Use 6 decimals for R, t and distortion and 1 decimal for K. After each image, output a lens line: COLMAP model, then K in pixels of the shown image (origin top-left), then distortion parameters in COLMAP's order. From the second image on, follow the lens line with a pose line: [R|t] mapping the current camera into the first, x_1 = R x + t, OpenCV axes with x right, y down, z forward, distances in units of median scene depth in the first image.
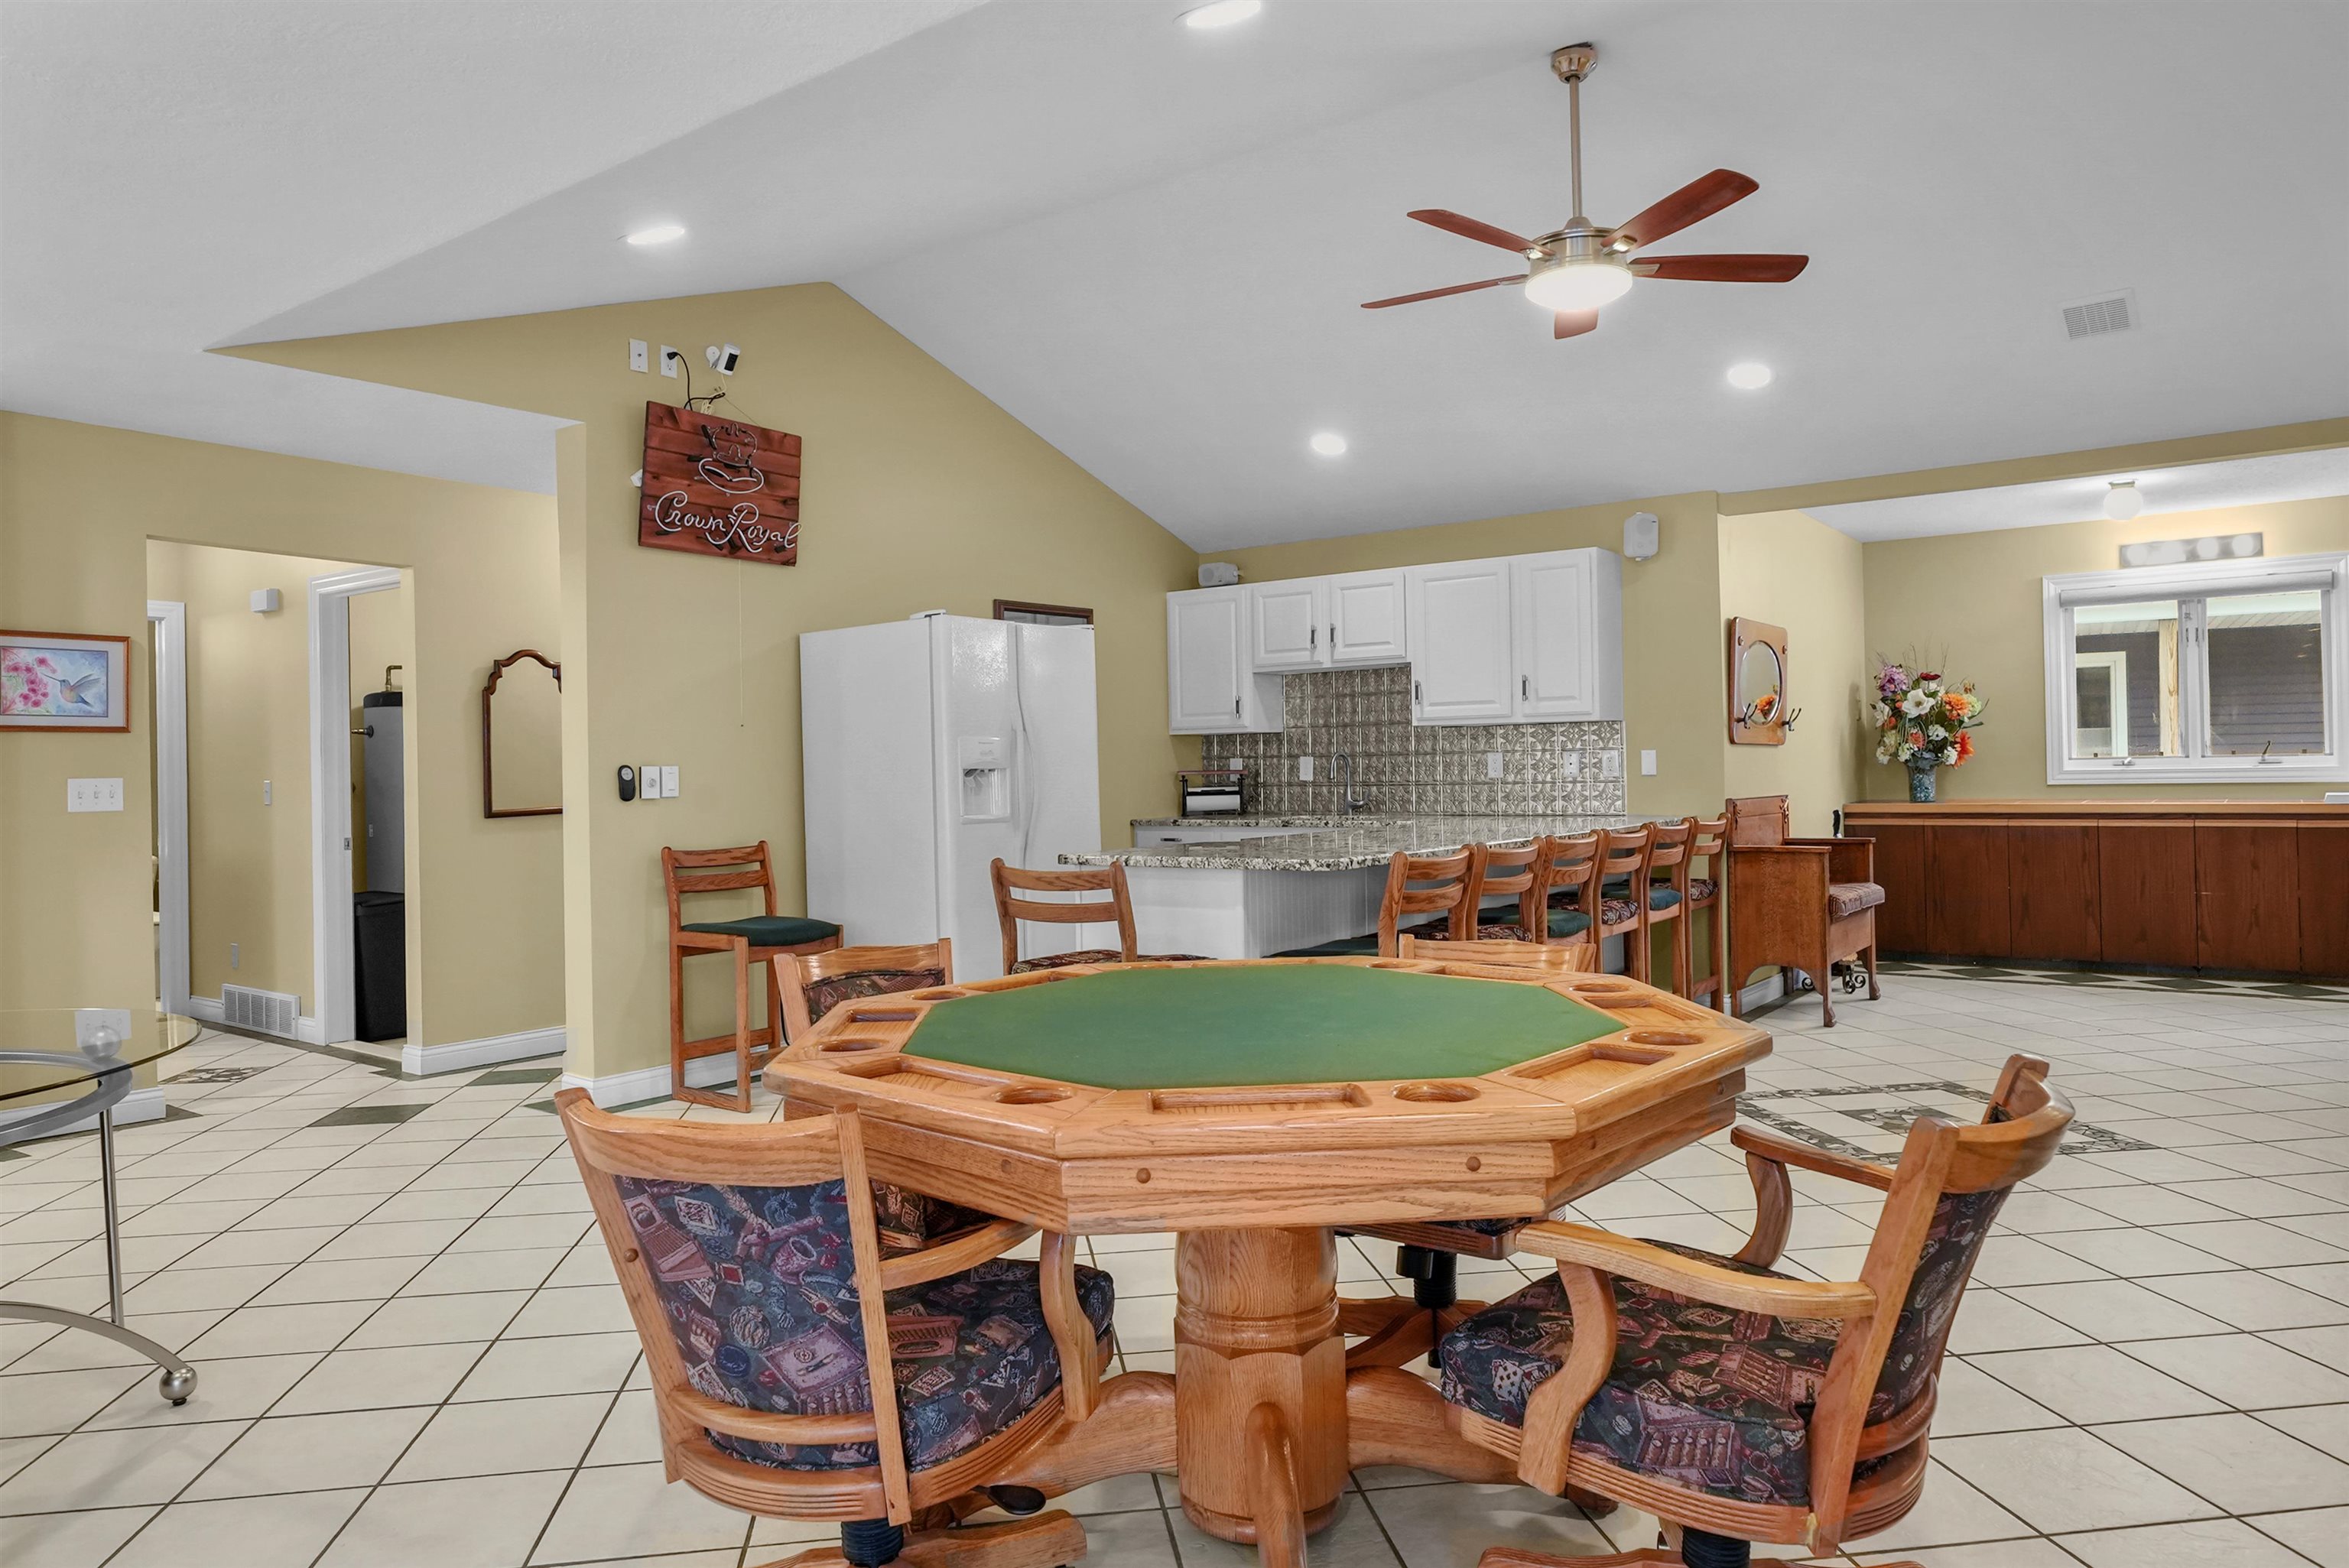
lens RADIAL K [[1421.2, 0, 1177.0], [0, 1421.2, 795.1], [0, 0, 1]] dist [0.008903, -0.000530]
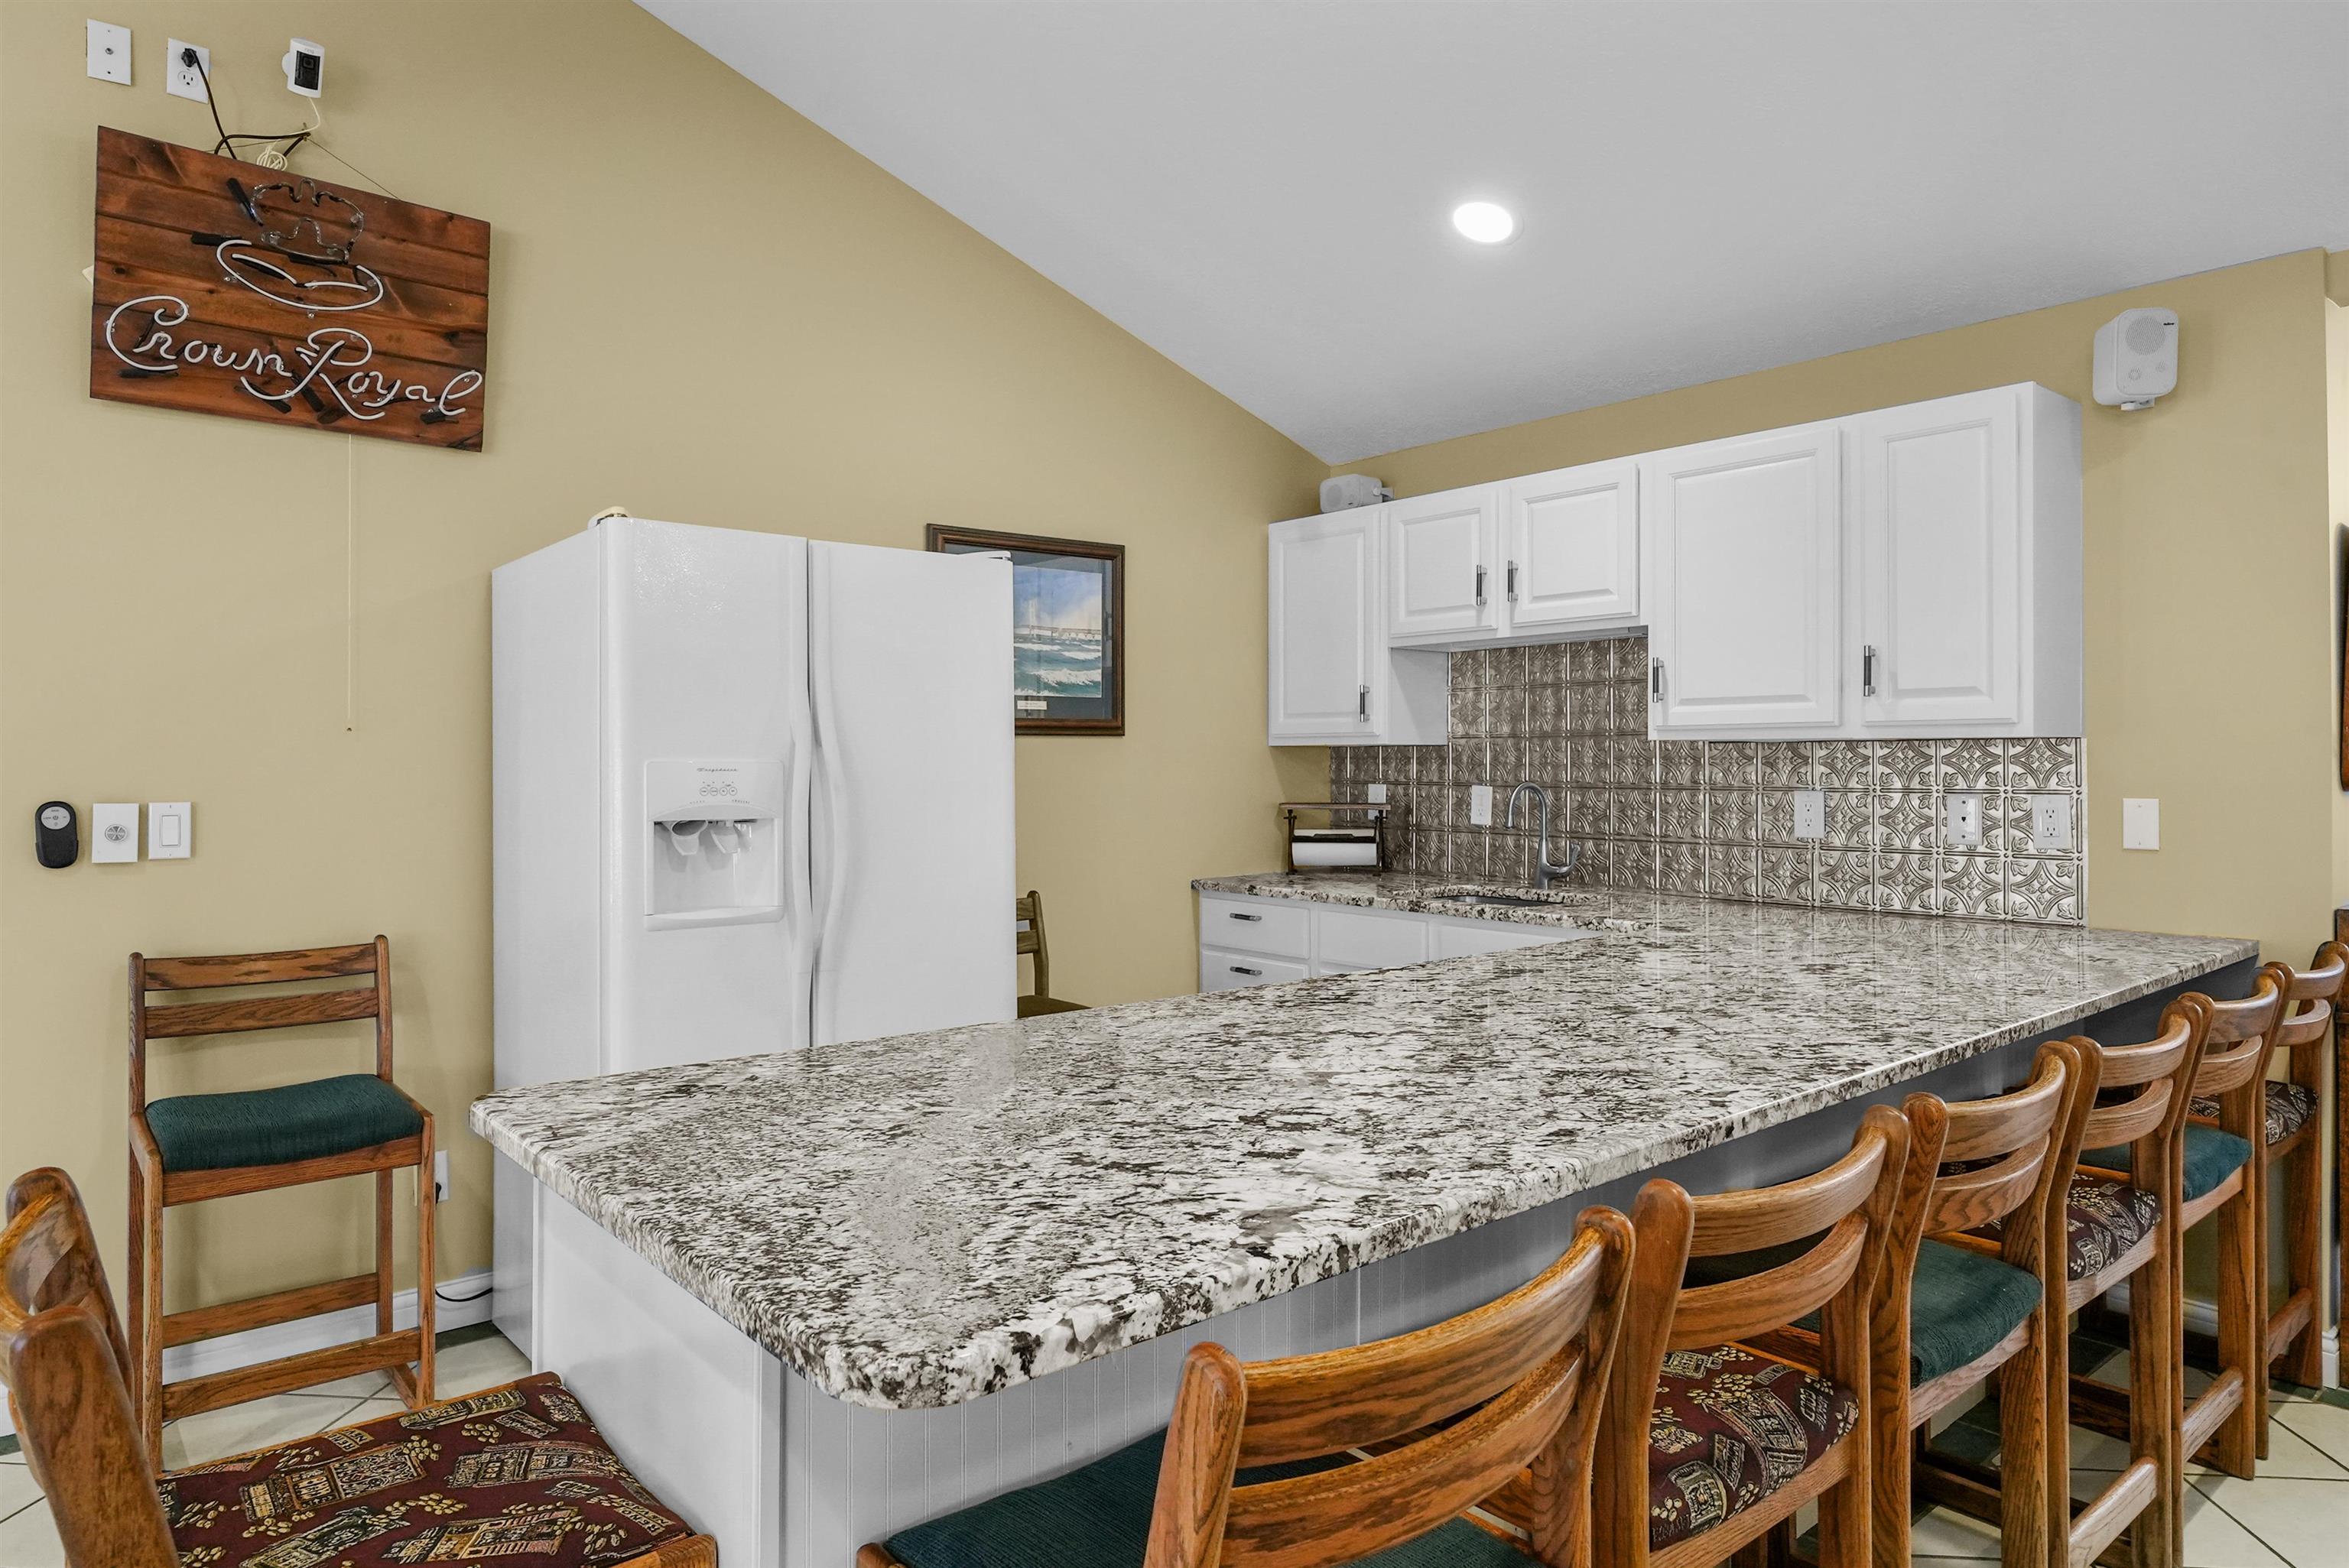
lens RADIAL K [[1378.8, 0, 1177.1], [0, 1378.8, 773.1], [0, 0, 1]] dist [0.001122, 0.001102]
pose [[0.972855, 0.020103, -0.230539, 0.108481], [-0.022498, 0.999717, -0.007764, -0.027051], [0.230318, 0.012739, 0.973032, 0.424576]]
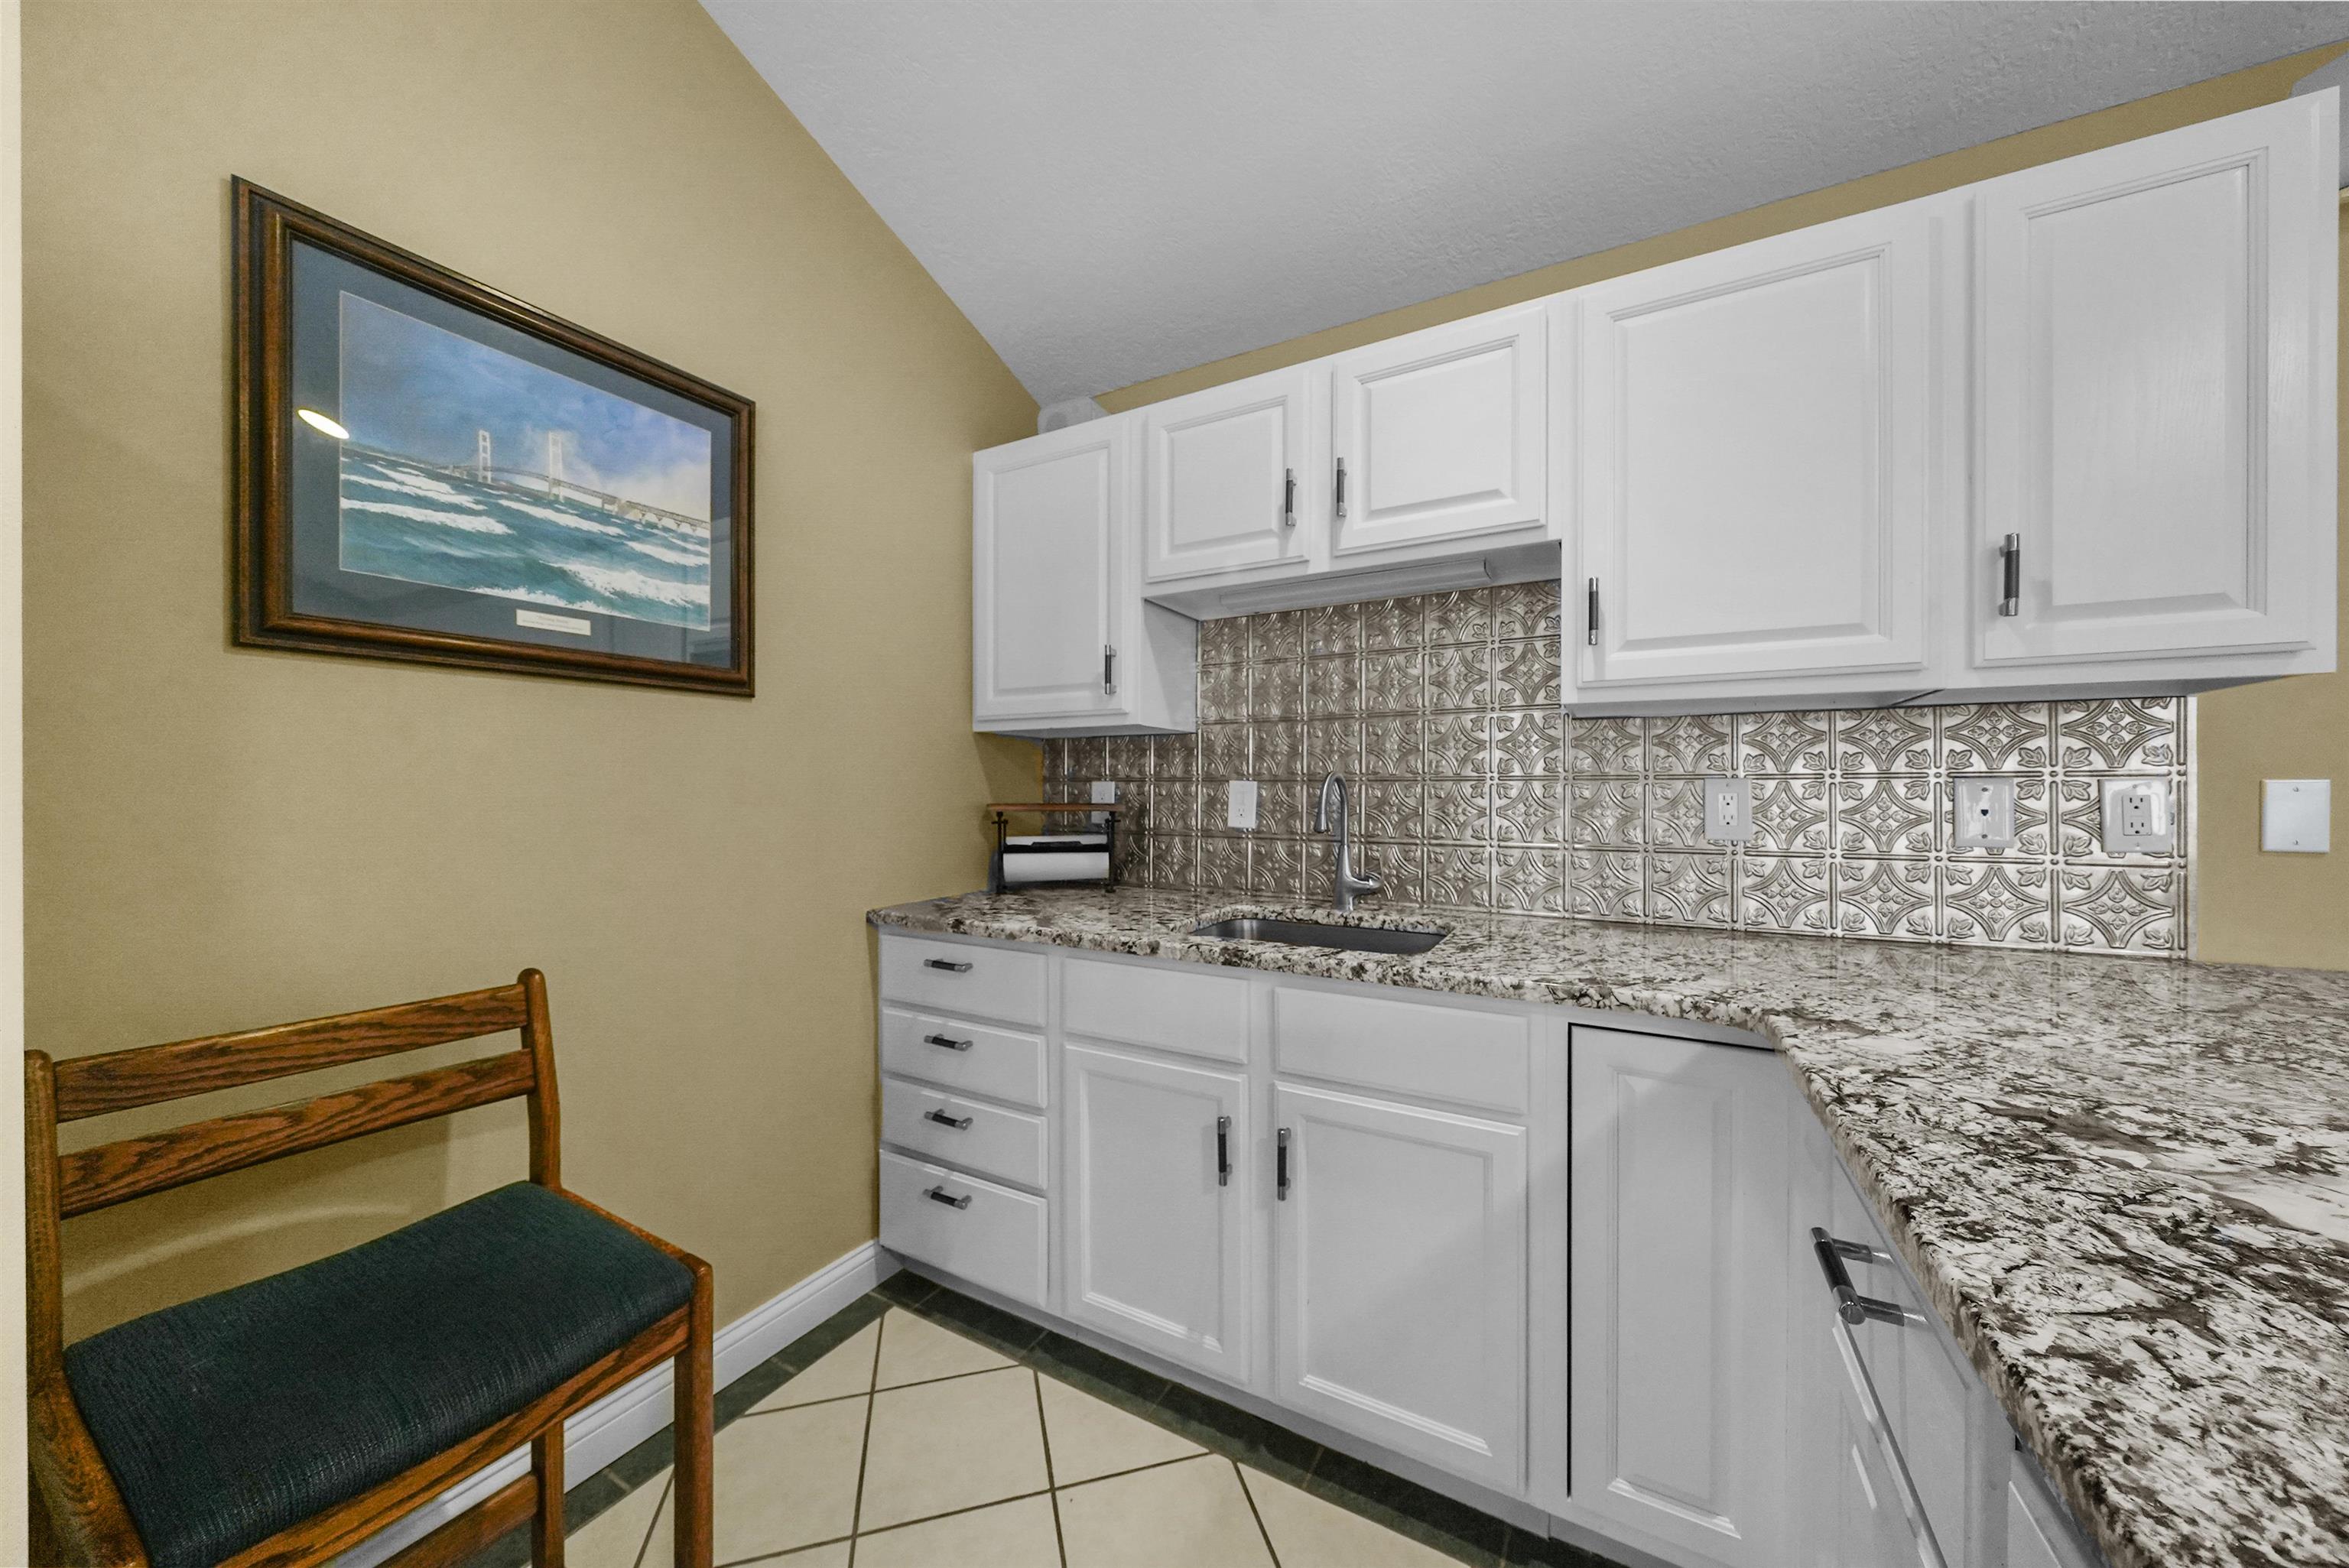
lens RADIAL K [[805.4, 0, 1174.9], [0, 805.4, 792.3], [0, 0, 1]] dist [-0.001345, -0.000102]
pose [[0.991440, 0.021298, 0.128817, 0.032860], [-0.018781, 0.999609, -0.020721, -0.017926], [-0.129208, 0.018124, 0.991452, 0.779131]]
